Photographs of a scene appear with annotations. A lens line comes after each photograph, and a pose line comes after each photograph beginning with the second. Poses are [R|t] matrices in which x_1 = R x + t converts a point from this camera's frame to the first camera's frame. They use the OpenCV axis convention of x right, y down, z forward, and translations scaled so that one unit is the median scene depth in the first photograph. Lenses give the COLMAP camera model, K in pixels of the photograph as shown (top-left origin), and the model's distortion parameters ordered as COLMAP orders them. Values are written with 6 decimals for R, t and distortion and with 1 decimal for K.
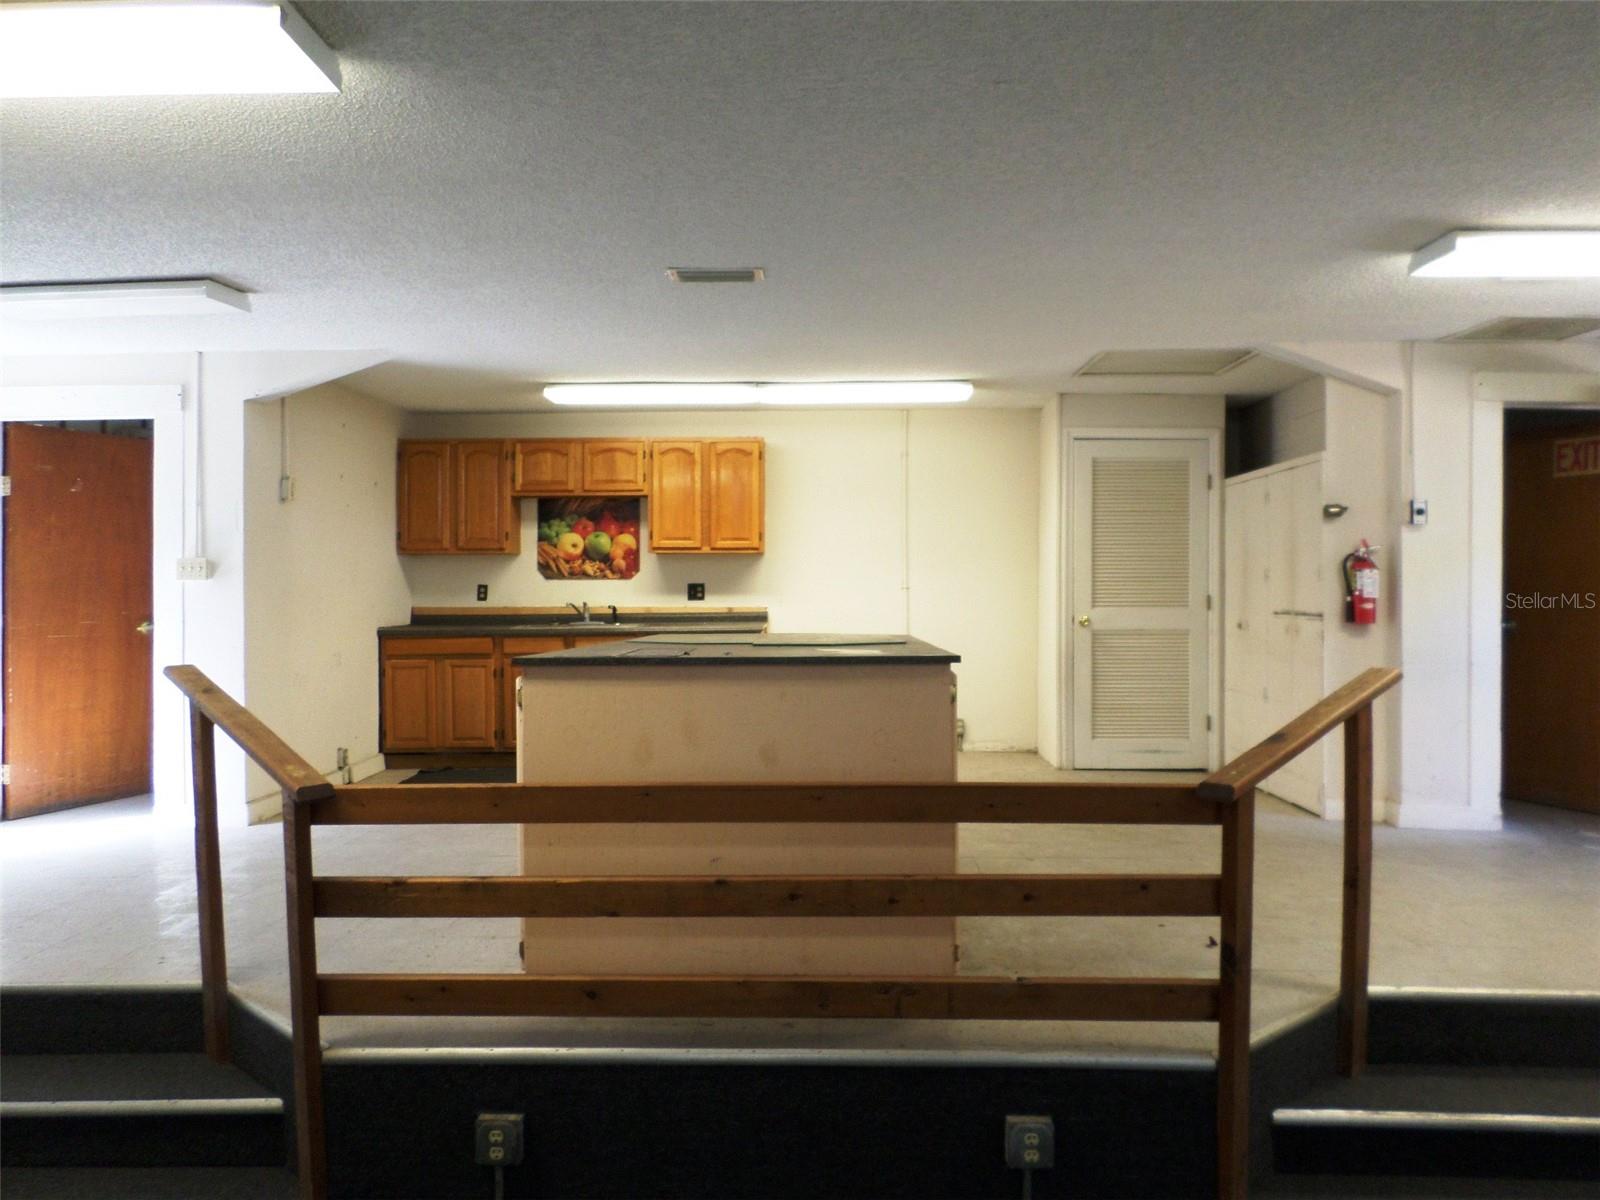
lens RADIAL K [[1202.4, 0, 807.0], [0, 1202.4, 586.1], [0, 0, 1]] dist [-0.020621, 0.008611]
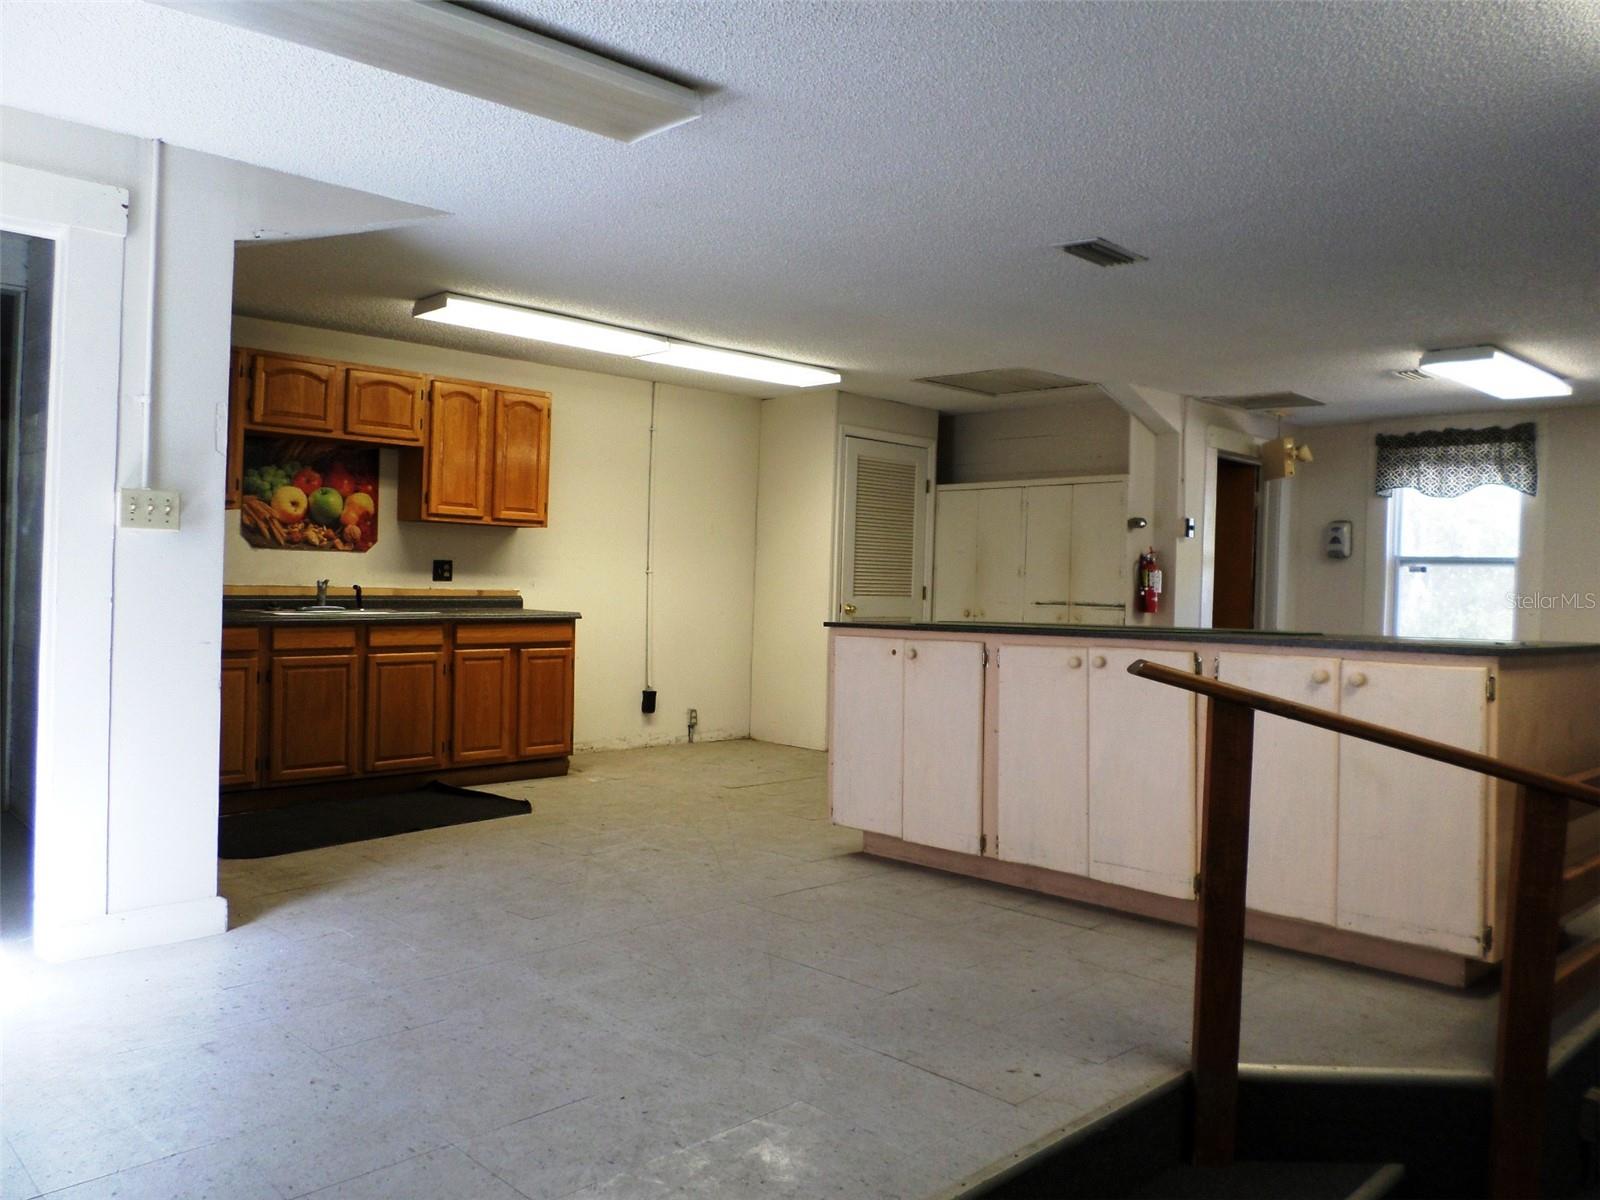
lens RADIAL K [[1202.4, 0, 797.1], [0, 1202.4, 595.8], [0, 0, 1]] dist [-0.020621, 0.008611]
pose [[0.708122, 0.013318, 0.705964, -0.508827], [-0.025734, 0.999645, 0.006954, 0.010305], [-0.705621, -0.023092, 0.708213, 0.263769]]
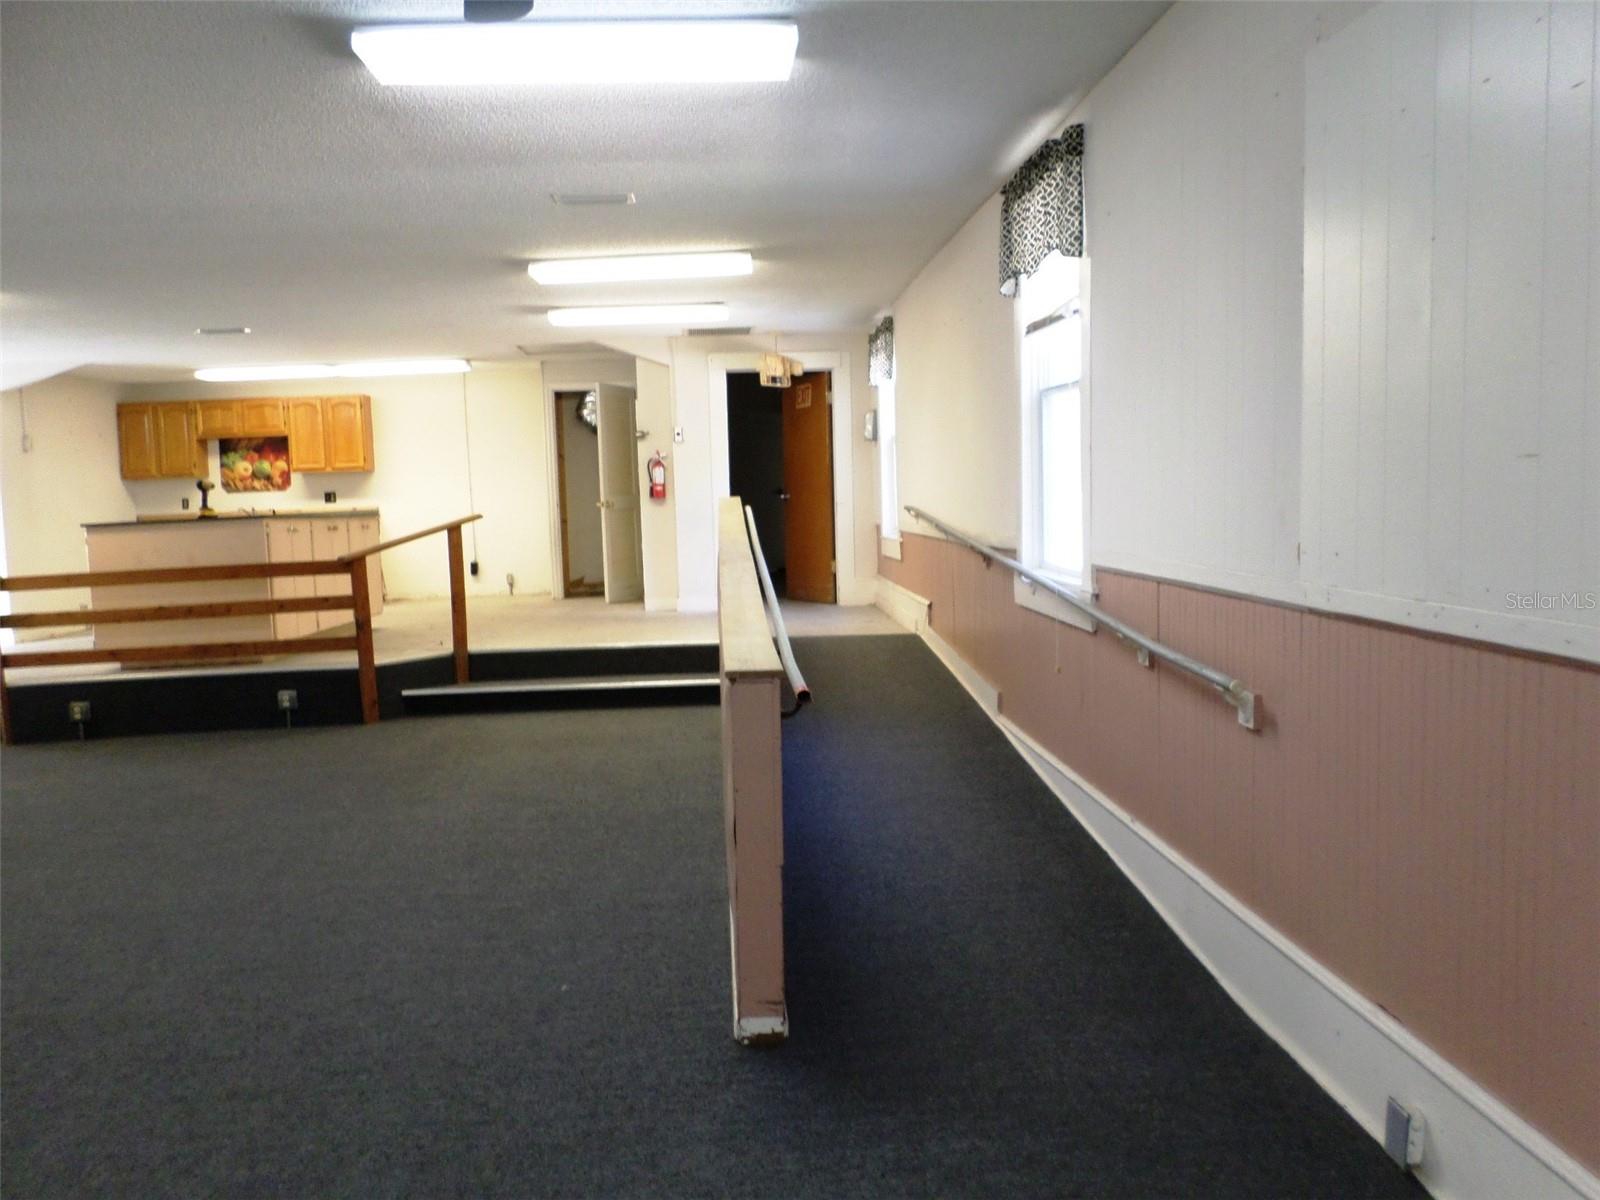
lens RADIAL K [[1202.4, 0, 764.0], [0, 1202.4, 580.0], [0, 0, 1]] dist [-0.020621, 0.008611]
pose [[0.997098, -0.043872, 0.062210, 0.360783], [0.039215, 0.996472, 0.074196, 0.018192], [-0.065246, -0.071541, 0.995301, -0.551555]]
